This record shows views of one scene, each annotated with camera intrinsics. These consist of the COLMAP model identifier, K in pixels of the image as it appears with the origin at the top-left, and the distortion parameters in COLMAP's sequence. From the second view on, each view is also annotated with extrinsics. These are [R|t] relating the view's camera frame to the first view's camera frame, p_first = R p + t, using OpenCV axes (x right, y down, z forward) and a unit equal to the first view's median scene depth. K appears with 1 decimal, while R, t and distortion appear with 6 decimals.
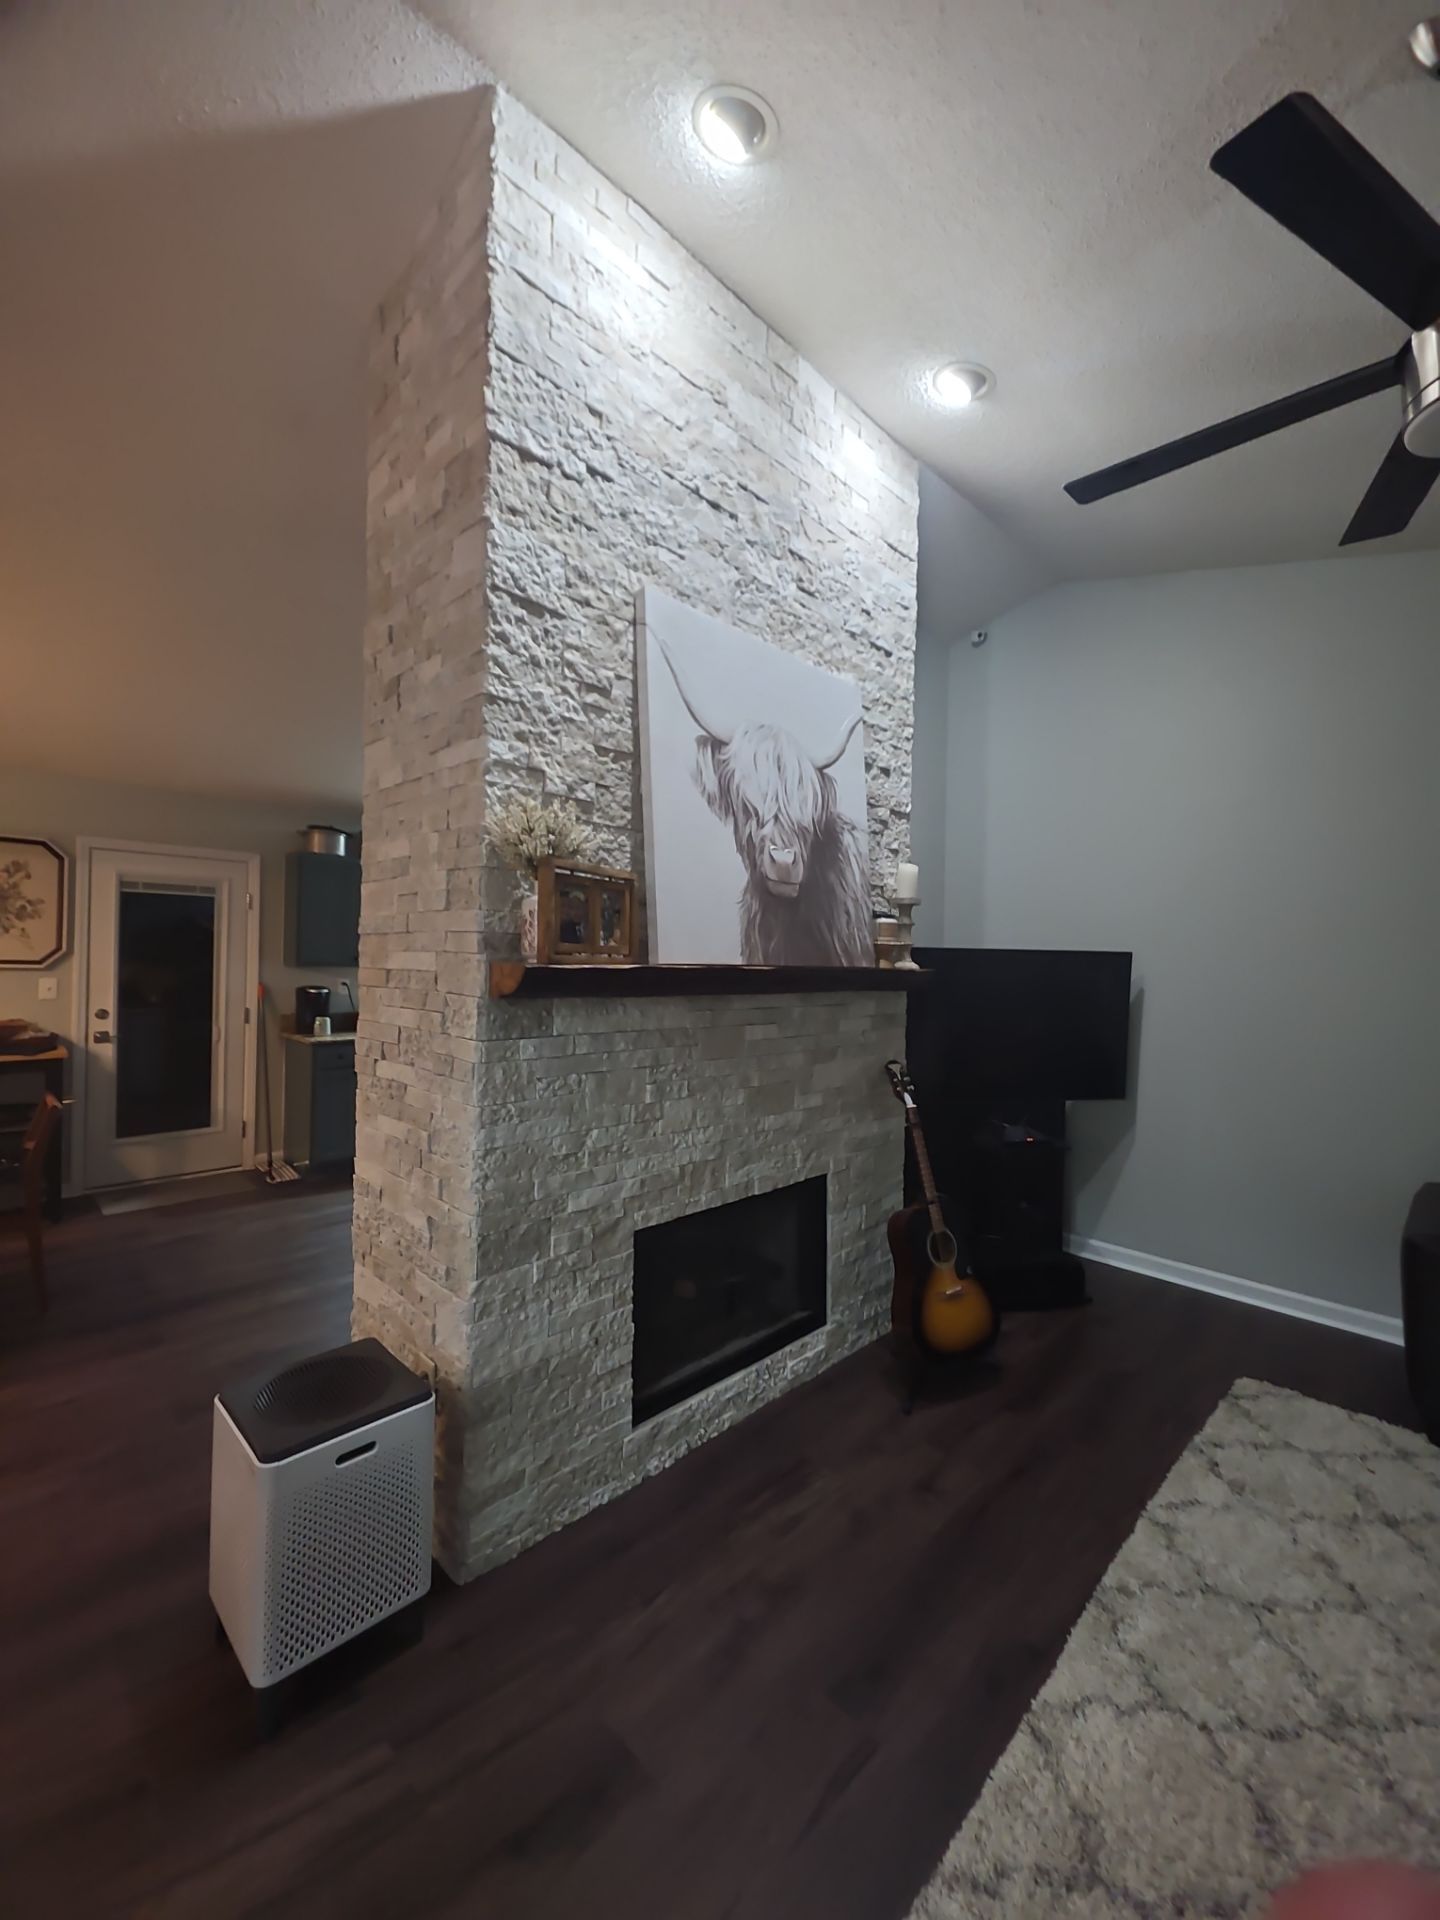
lens RADIAL K [[760.2, 0, 716.6], [0, 760.2, 960.6], [0, 0, 1]] dist [0.010694, -0.005703]
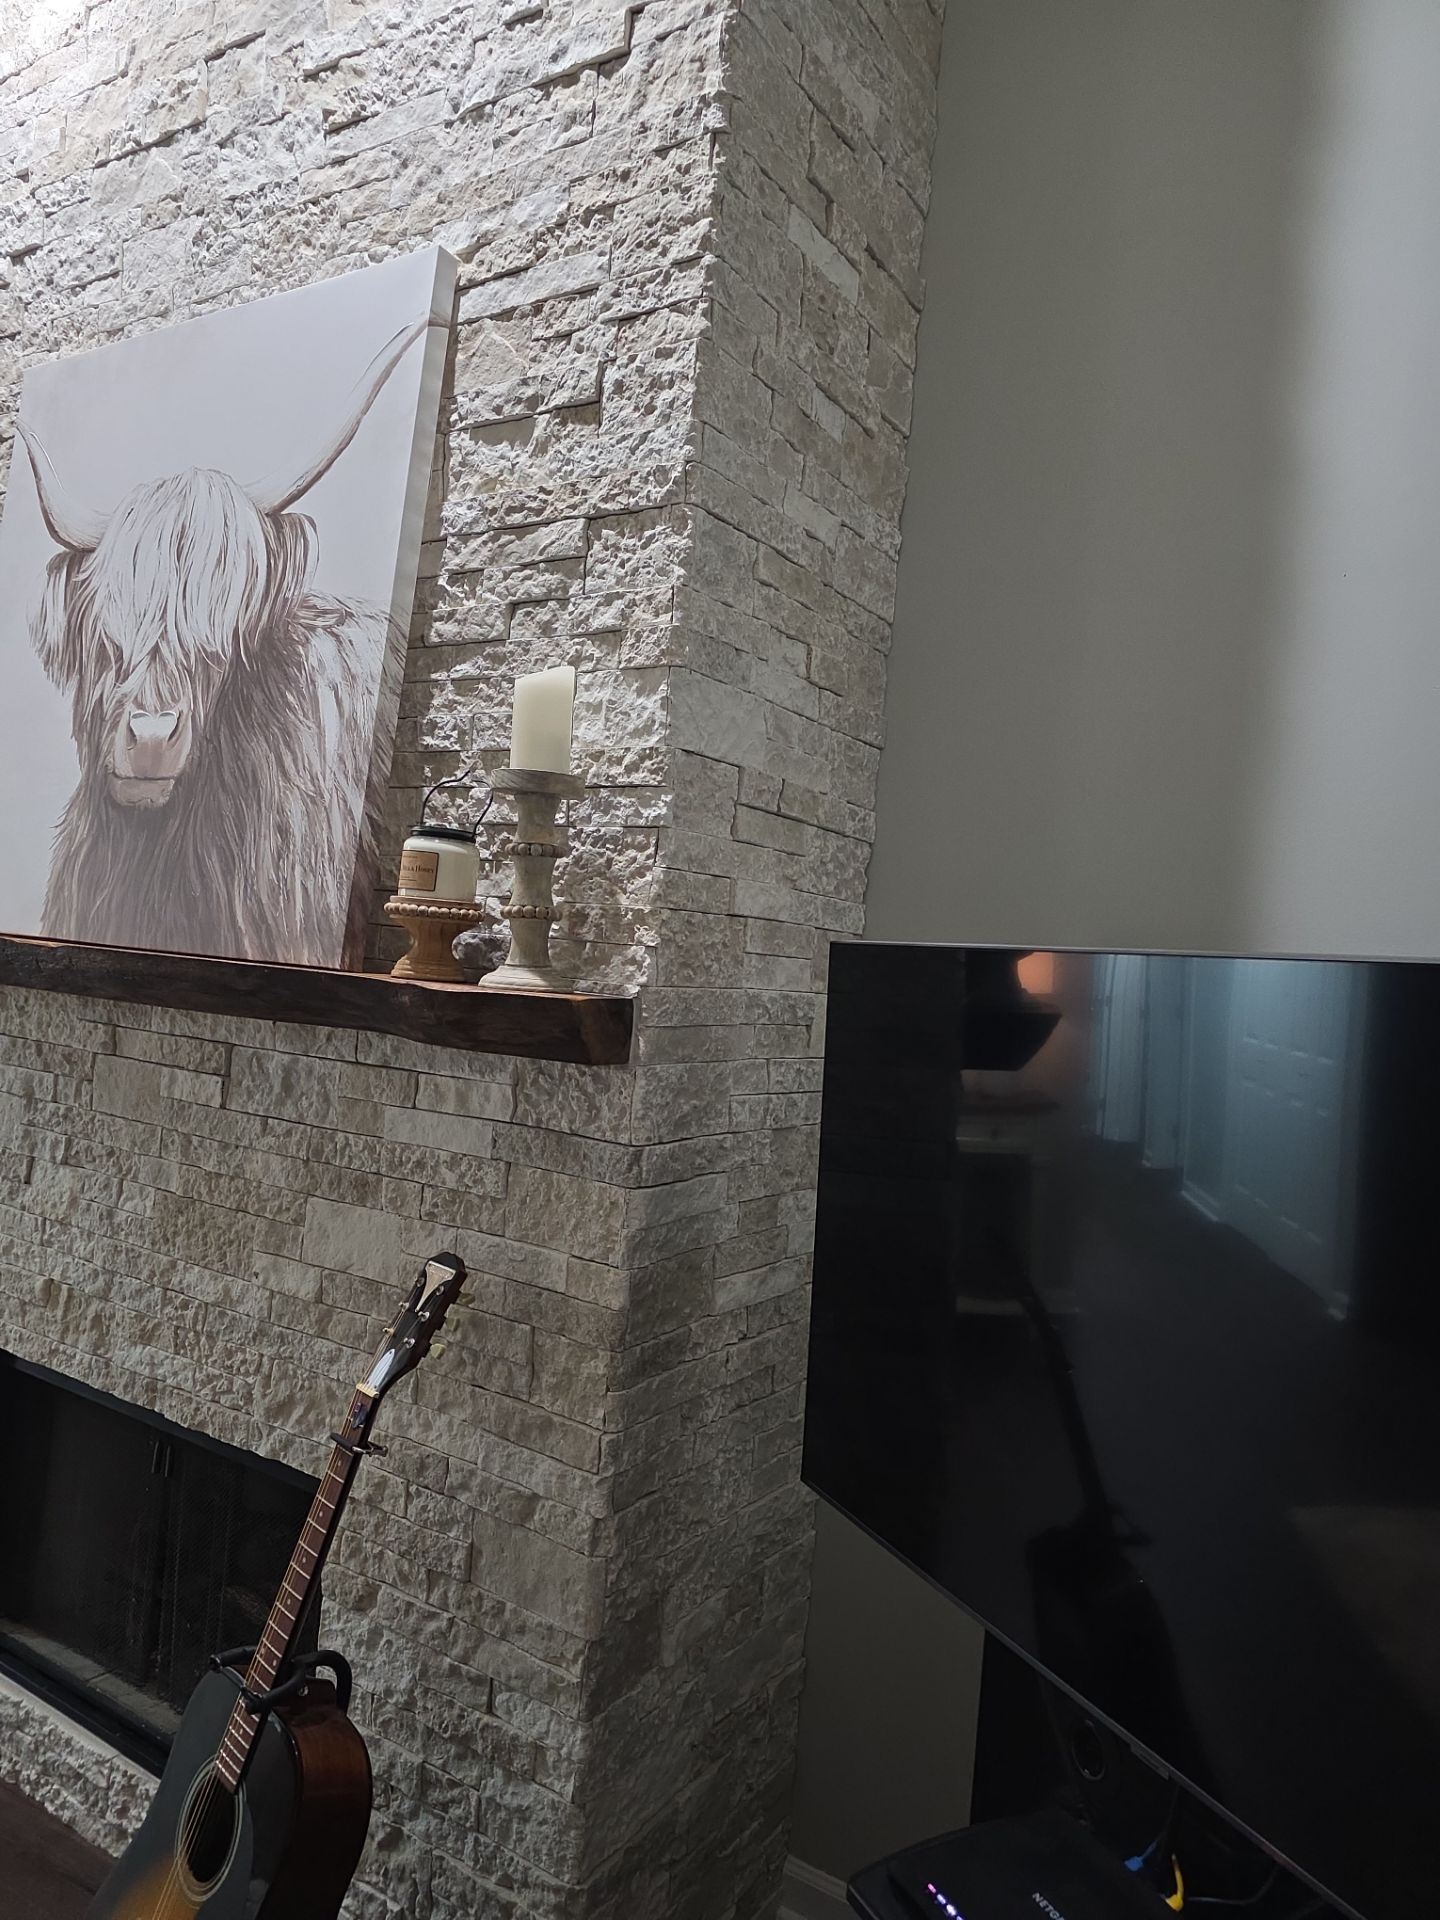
lens RADIAL K [[1287.7, 0, 707.8], [0, 1287.7, 961.7], [0, 0, 1]] dist [0.065182, -0.066515]
pose [[0.219683, -0.007274, -0.975544, 1.049997], [-0.079556, 0.996508, -0.025346, 0.008585], [0.972322, 0.083178, 0.218337, 1.246891]]
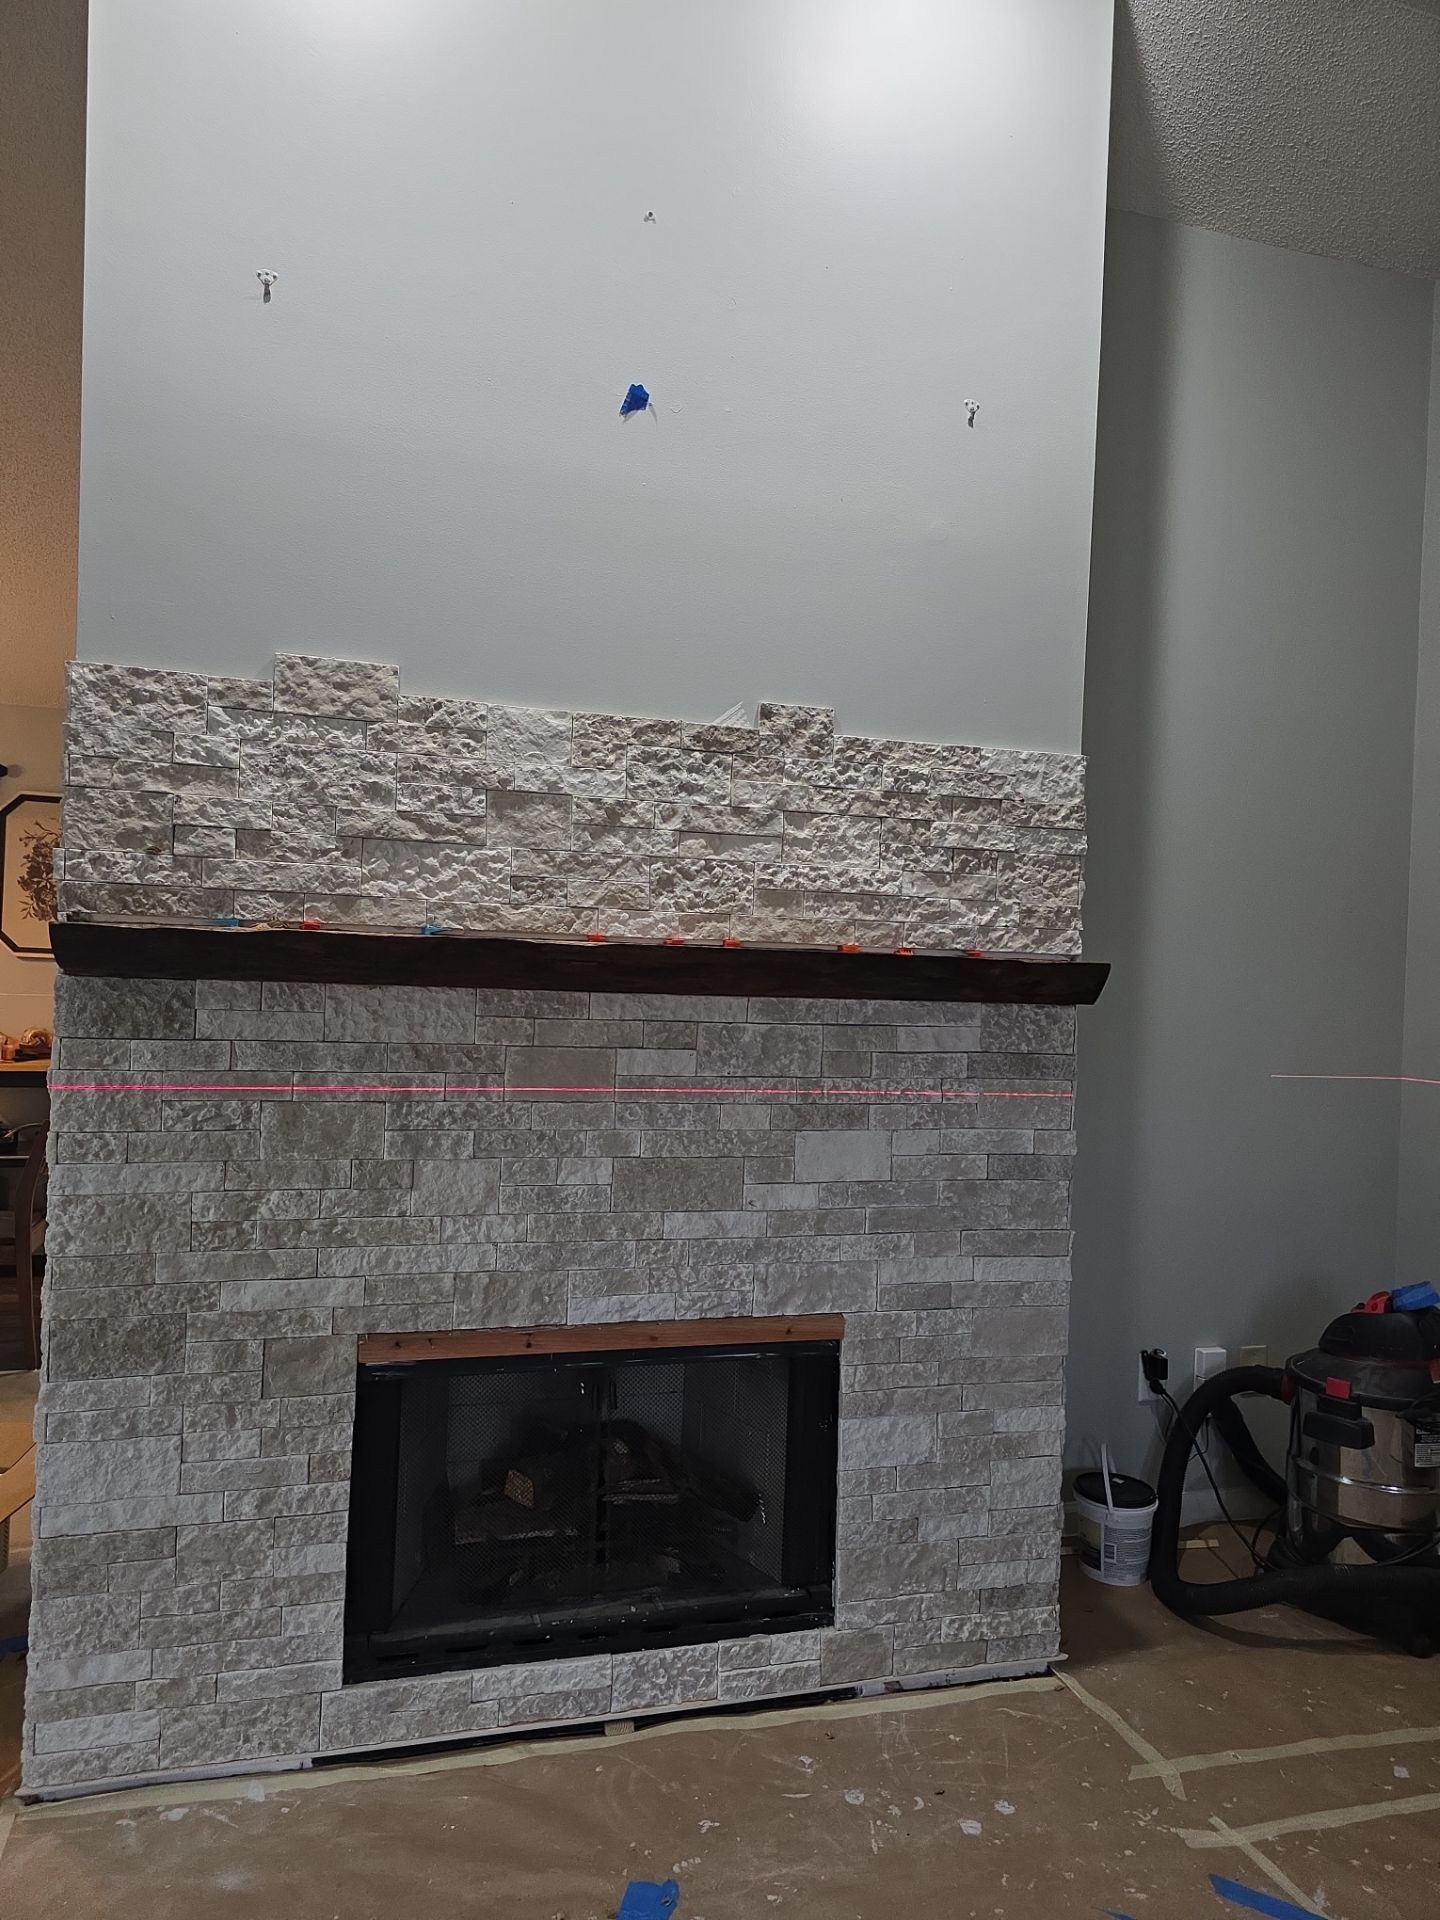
lens RADIAL K [[1287.7, 0, 715.3], [0, 1287.7, 977.3], [0, 0, 1]] dist [0.065182, -0.066515]
pose [[0.876262, 0.014604, -0.481614, 0.616813], [-0.016985, 0.999856, -0.000586, 0.032729], [0.481536, 0.008694, 0.876383, 0.195352]]
